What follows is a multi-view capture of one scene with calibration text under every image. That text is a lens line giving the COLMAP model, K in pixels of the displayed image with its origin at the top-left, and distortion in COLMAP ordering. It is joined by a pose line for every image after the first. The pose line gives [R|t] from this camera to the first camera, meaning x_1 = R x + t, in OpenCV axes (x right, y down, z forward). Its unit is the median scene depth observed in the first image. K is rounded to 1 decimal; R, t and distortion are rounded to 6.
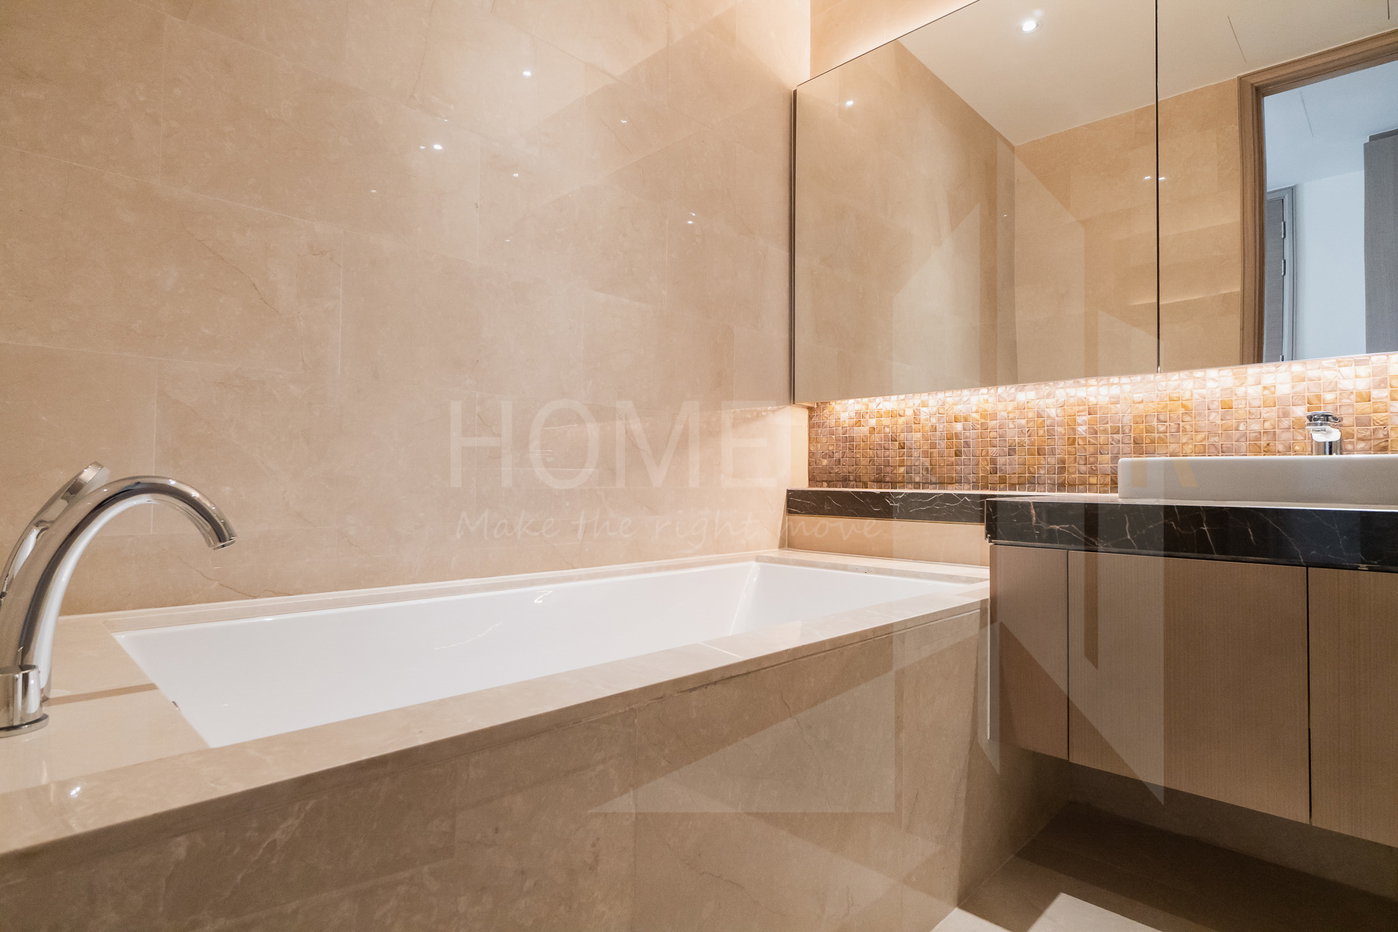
lens RADIAL K [[729.0, 0, 696.4], [0, 729.0, 468.1], [0, 0, 1]] dist [-0.000906, 0.002424]
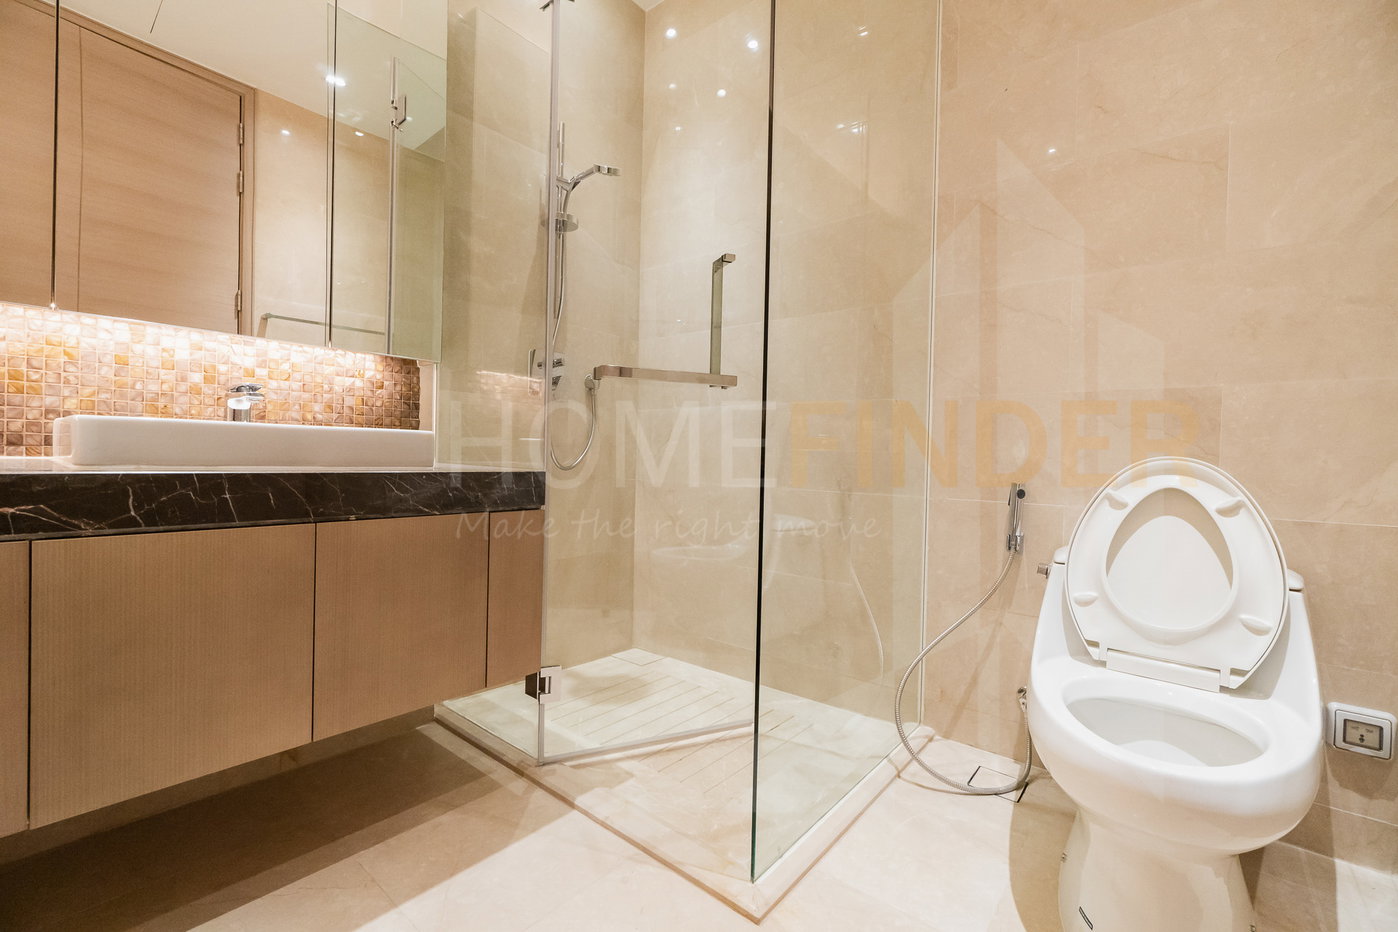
lens RADIAL K [[591.3, 0, 695.3], [0, 591.3, 465.3], [0, 0, 1]] dist [-0.001184, 0.000028]
pose [[-0.070711, -0.028207, 0.997098, -0.089542], [-0.043728, 0.998727, 0.025152, -0.003429], [-0.996538, -0.041822, -0.071854, 0.322951]]
